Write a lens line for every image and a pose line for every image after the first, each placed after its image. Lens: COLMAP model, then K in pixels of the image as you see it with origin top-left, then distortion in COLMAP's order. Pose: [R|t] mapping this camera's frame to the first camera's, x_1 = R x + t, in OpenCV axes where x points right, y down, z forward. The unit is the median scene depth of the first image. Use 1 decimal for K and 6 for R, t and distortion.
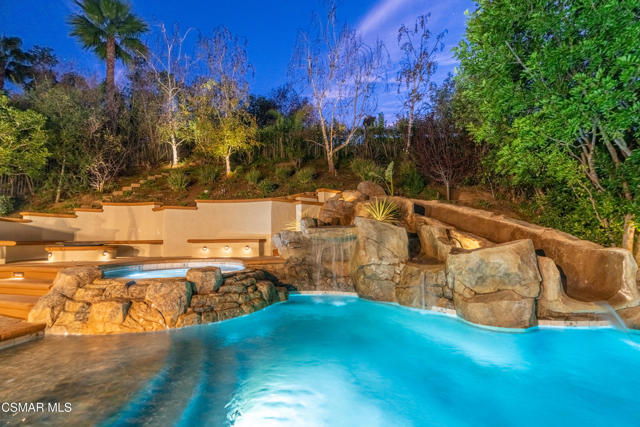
lens RADIAL K [[295.0, 0, 328.7], [0, 295.0, 213.5], [0, 0, 1]] dist [-0.000838, -0.000524]
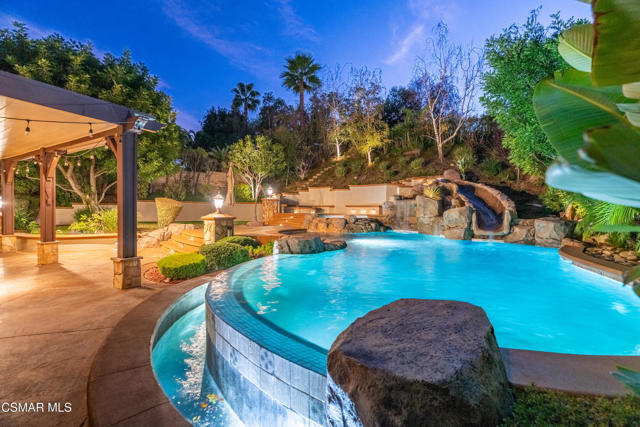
lens RADIAL K [[295.0, 0, 320.3], [0, 295.0, 214.5], [0, 0, 1]] dist [-0.000838, -0.000524]
pose [[0.858152, 0.031713, -0.512416, 0.344703], [0.021955, 0.994910, 0.098342, -0.043090], [0.512926, -0.095643, 0.853088, -0.684776]]
